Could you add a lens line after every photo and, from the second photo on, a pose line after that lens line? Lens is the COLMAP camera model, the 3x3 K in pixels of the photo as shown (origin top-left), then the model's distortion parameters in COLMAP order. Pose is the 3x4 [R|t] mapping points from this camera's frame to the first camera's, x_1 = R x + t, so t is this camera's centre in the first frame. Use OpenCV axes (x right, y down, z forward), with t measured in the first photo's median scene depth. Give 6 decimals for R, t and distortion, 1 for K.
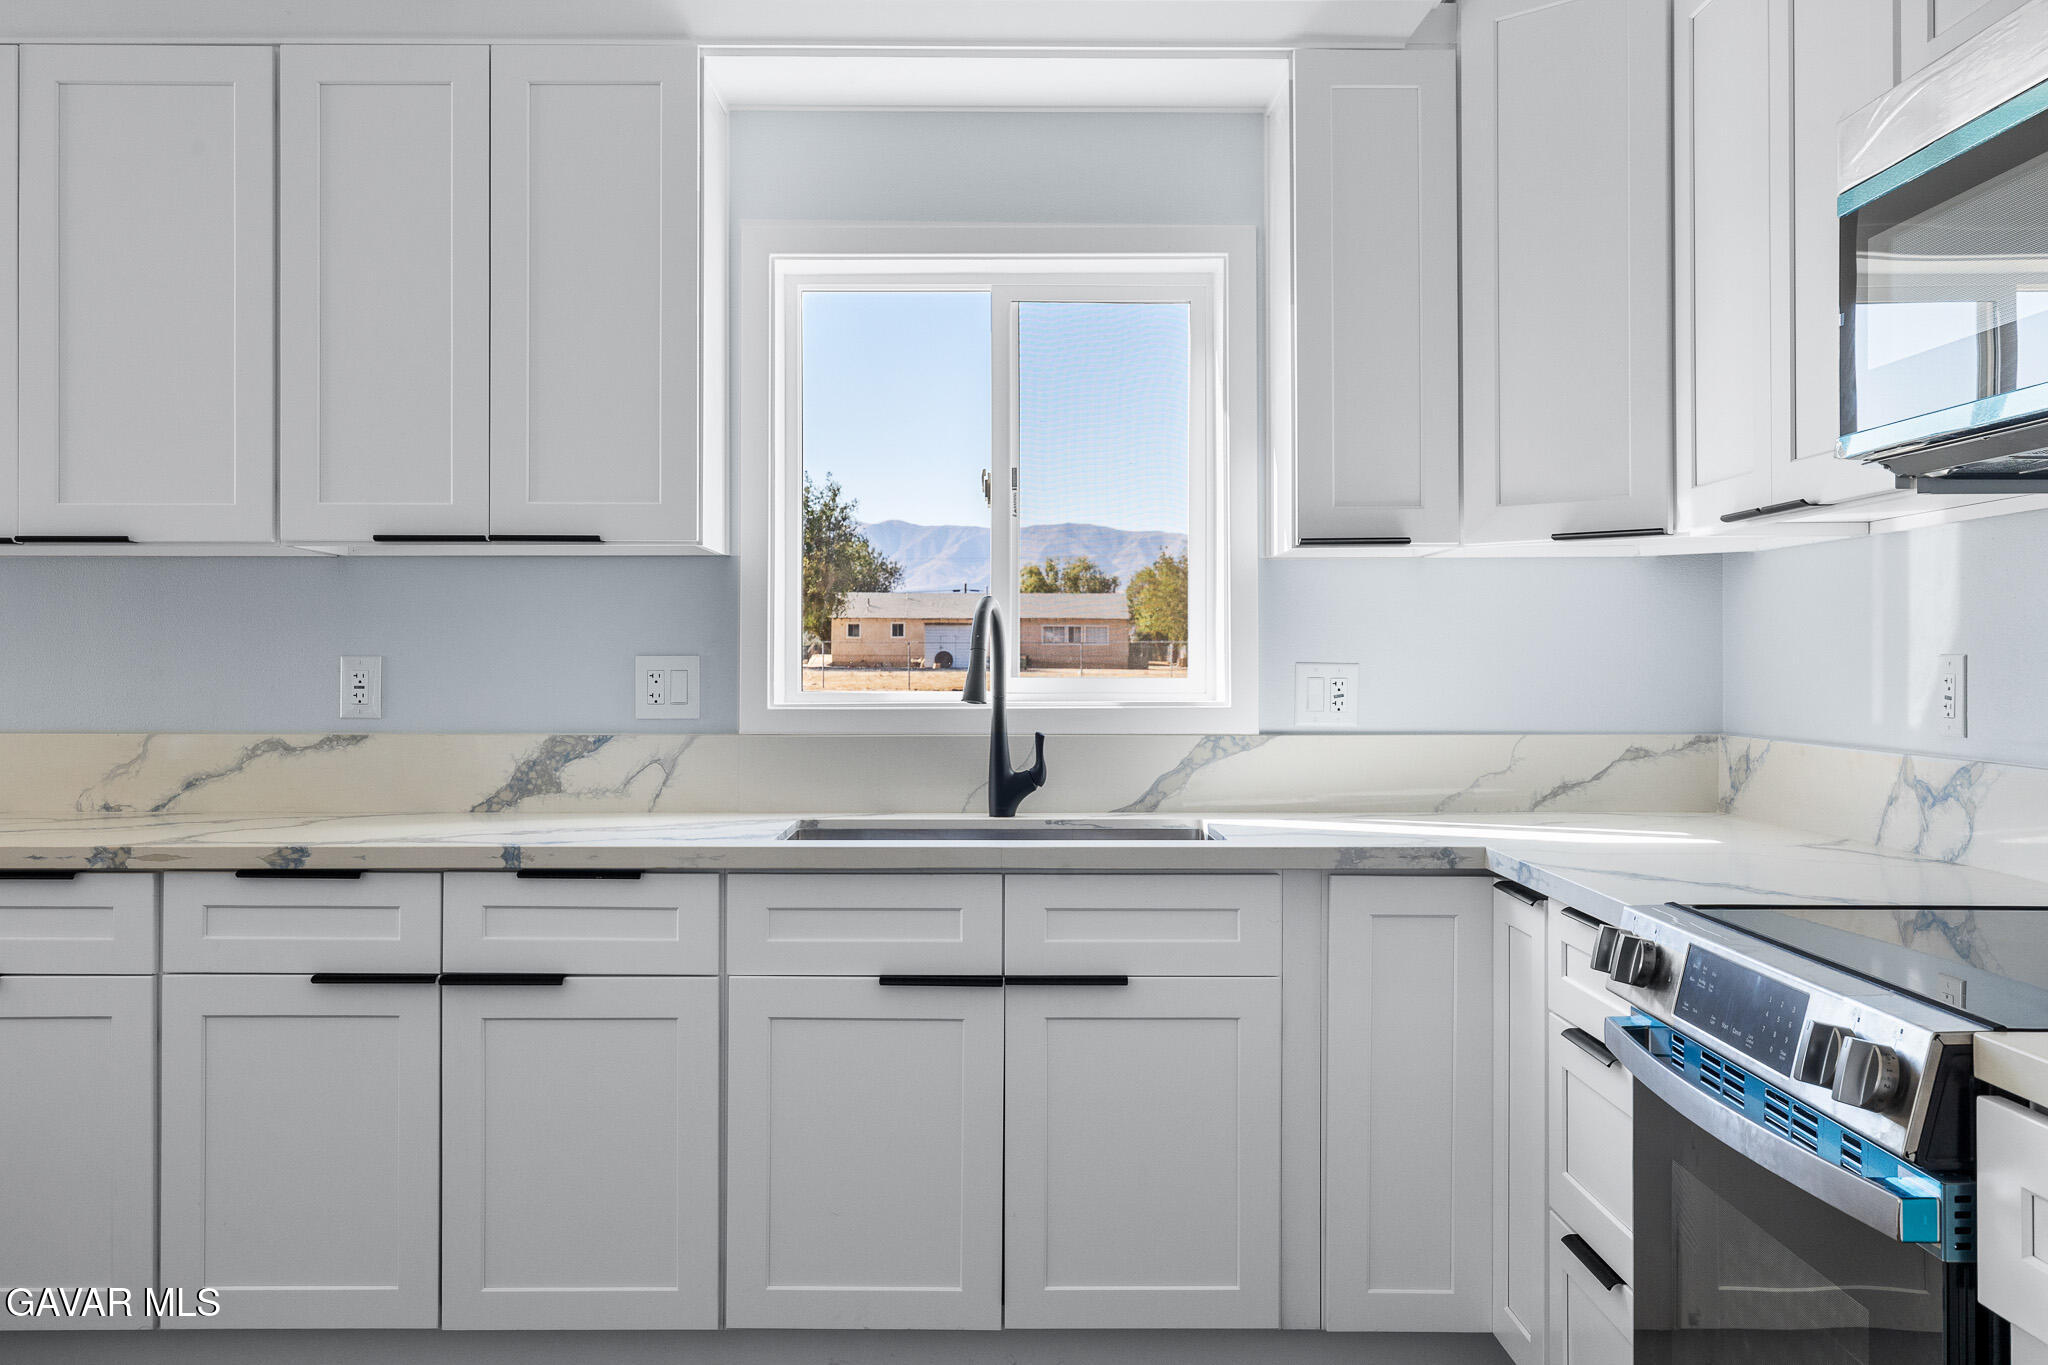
lens RADIAL K [[1829.3, 0, 994.6], [0, 1829.3, 674.6], [0, 0, 1]] dist [0.002267, 0.000244]
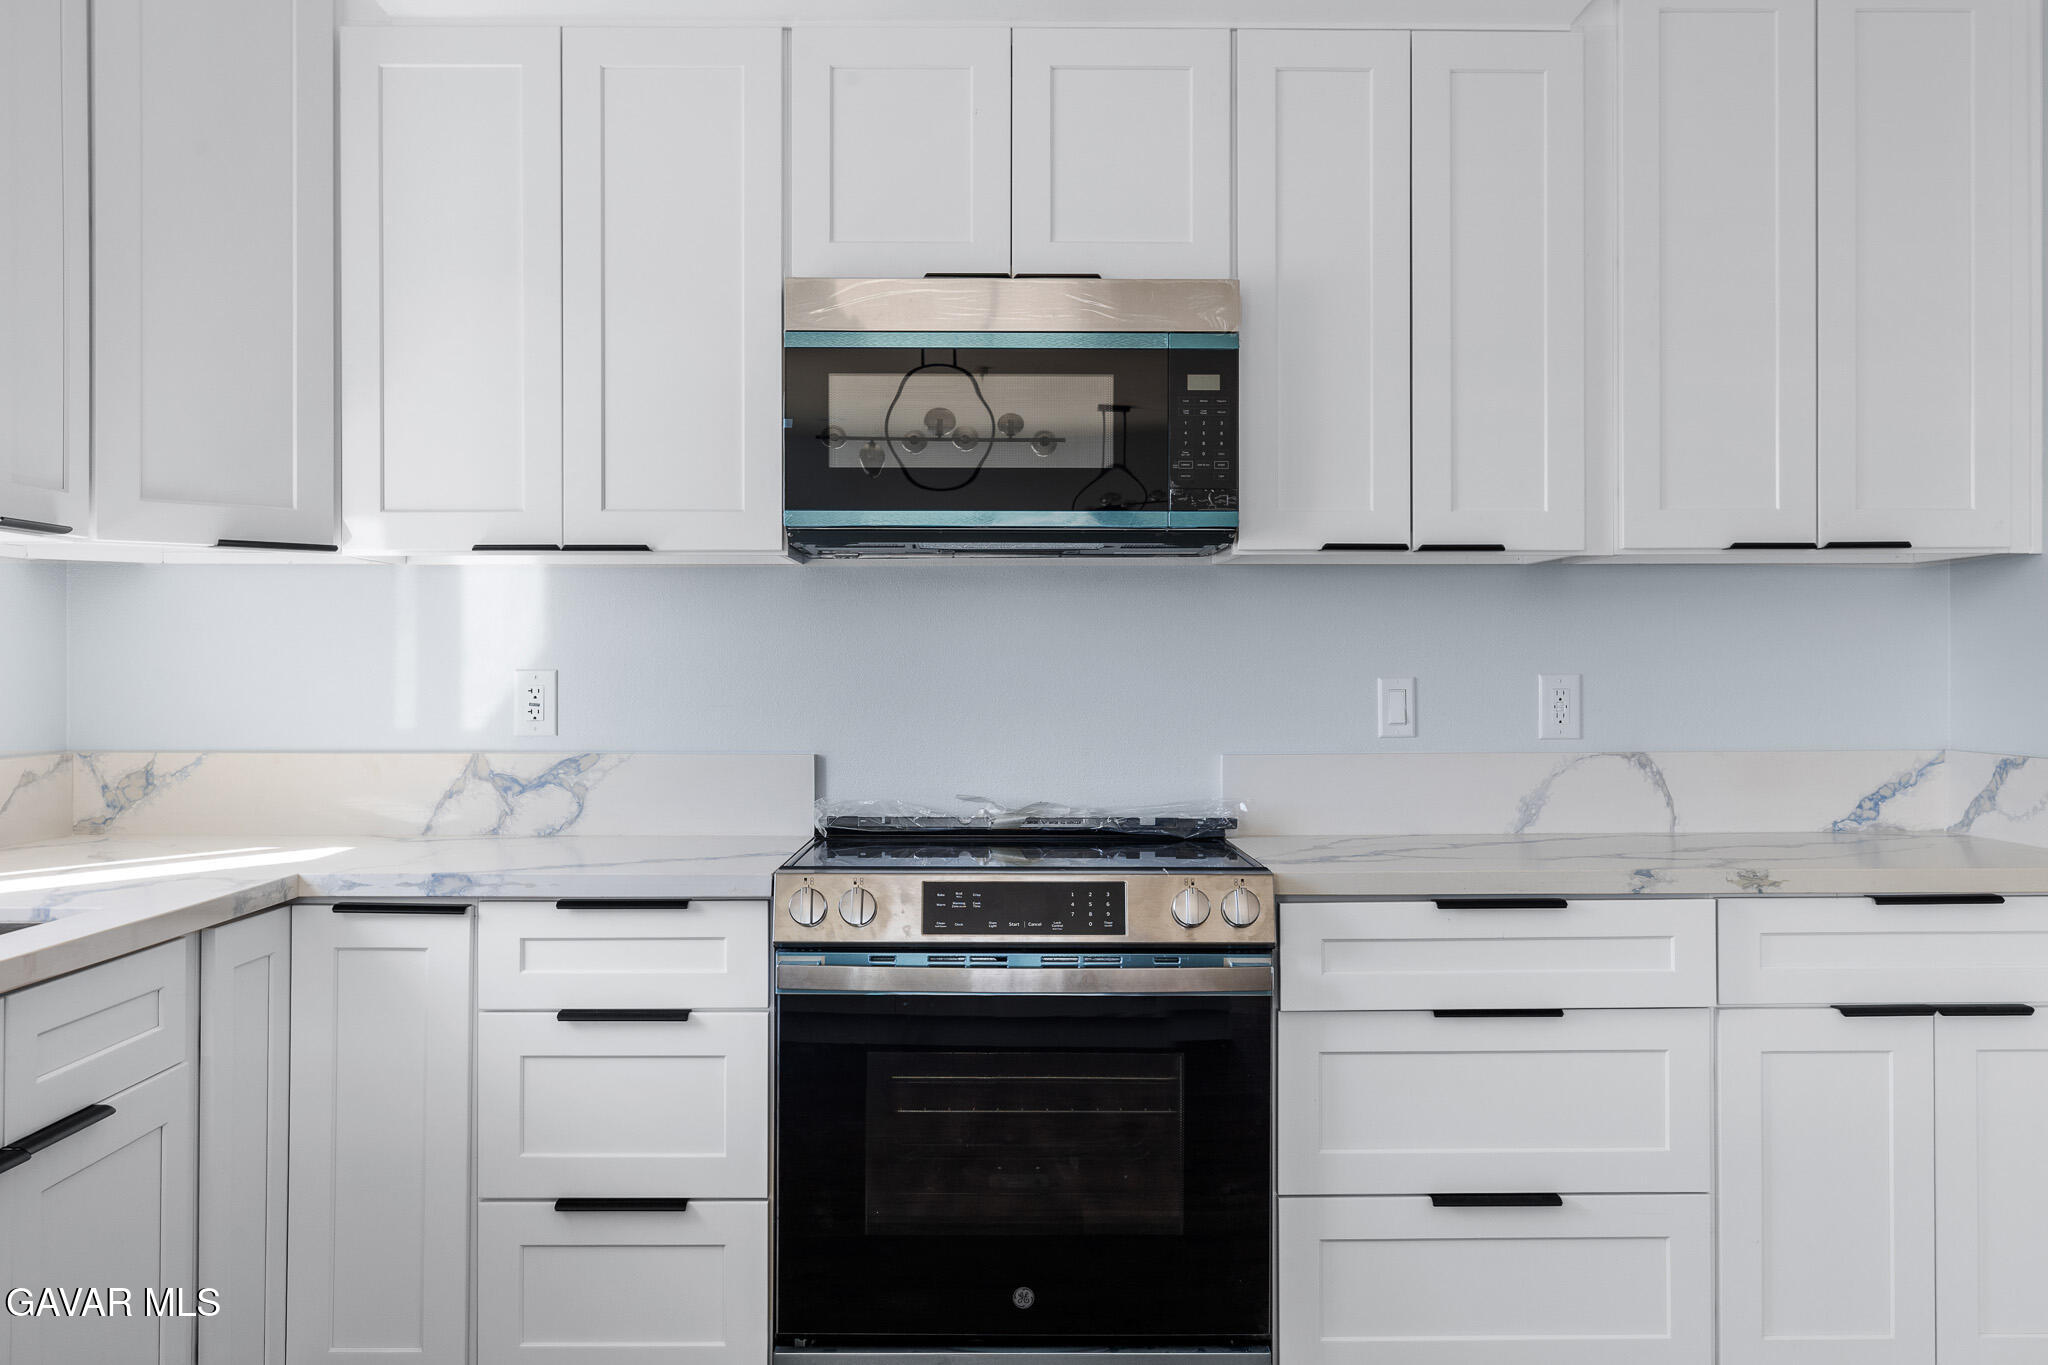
lens RADIAL K [[1781.4, 0, 1025.6], [0, 1781.4, 736.9], [0, 0, 1]] dist [-0.000231, -0.000476]
pose [[-0.022631, -0.034778, 0.999139, -0.544244], [0.008041, 0.999356, 0.034968, -0.004081], [-0.999712, 0.008826, -0.022337, 0.540488]]
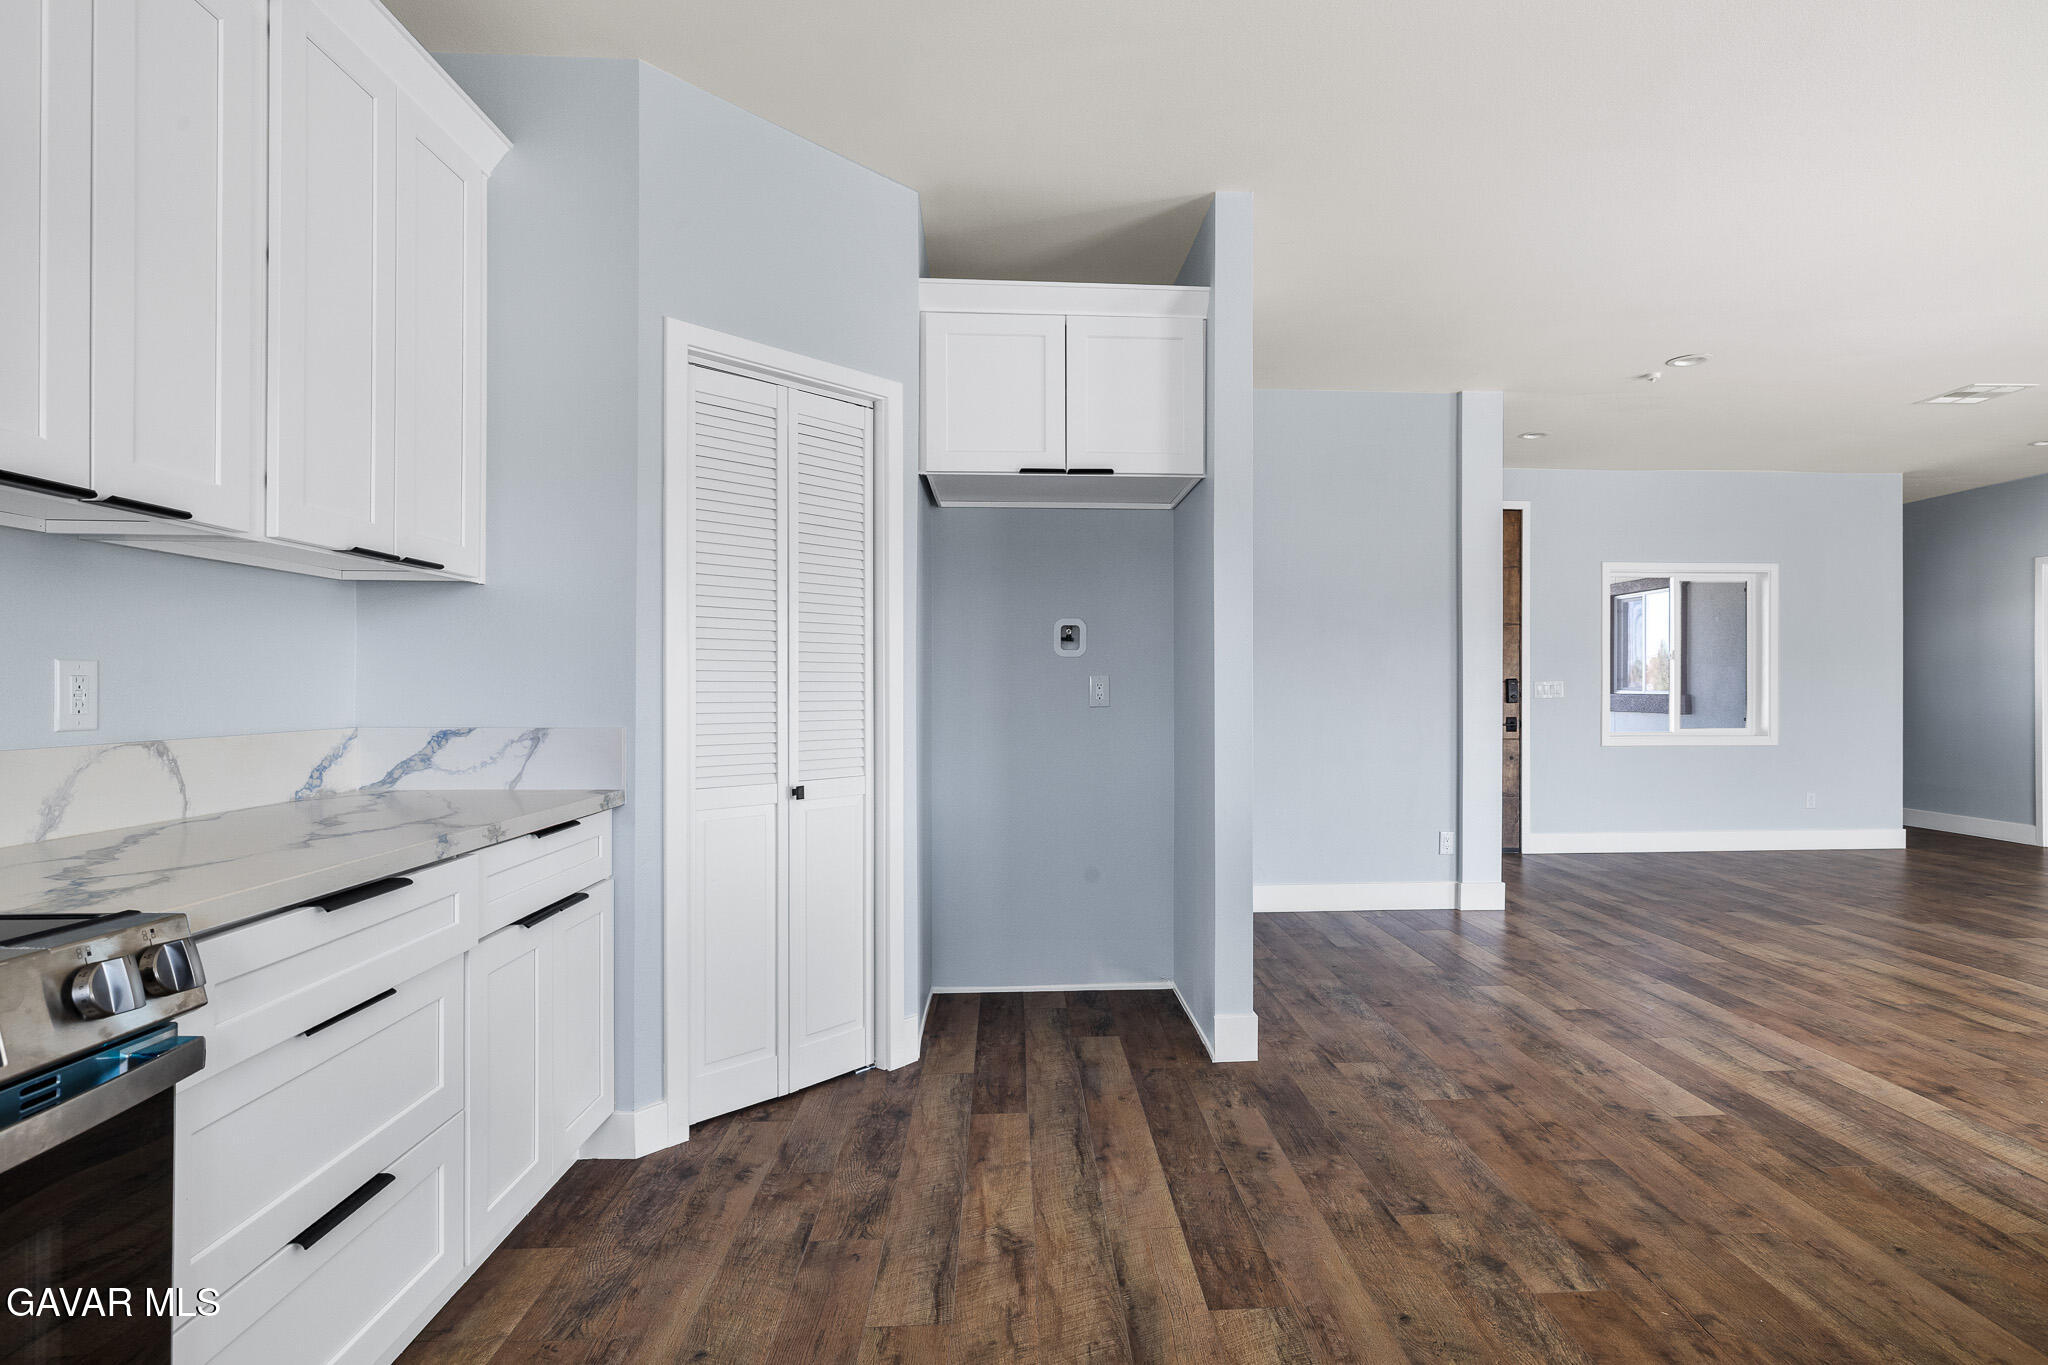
lens RADIAL K [[1017.0, 0, 1068.5], [0, 1017.0, 690.6], [0, 0, 1]] dist [-0.004432, -0.001004]
pose [[-0.997299, -0.000721, -0.073443, -0.039999], [-0.001305, 0.999968, 0.007902, 0.008573], [0.073435, 0.007977, -0.997268, 0.763998]]
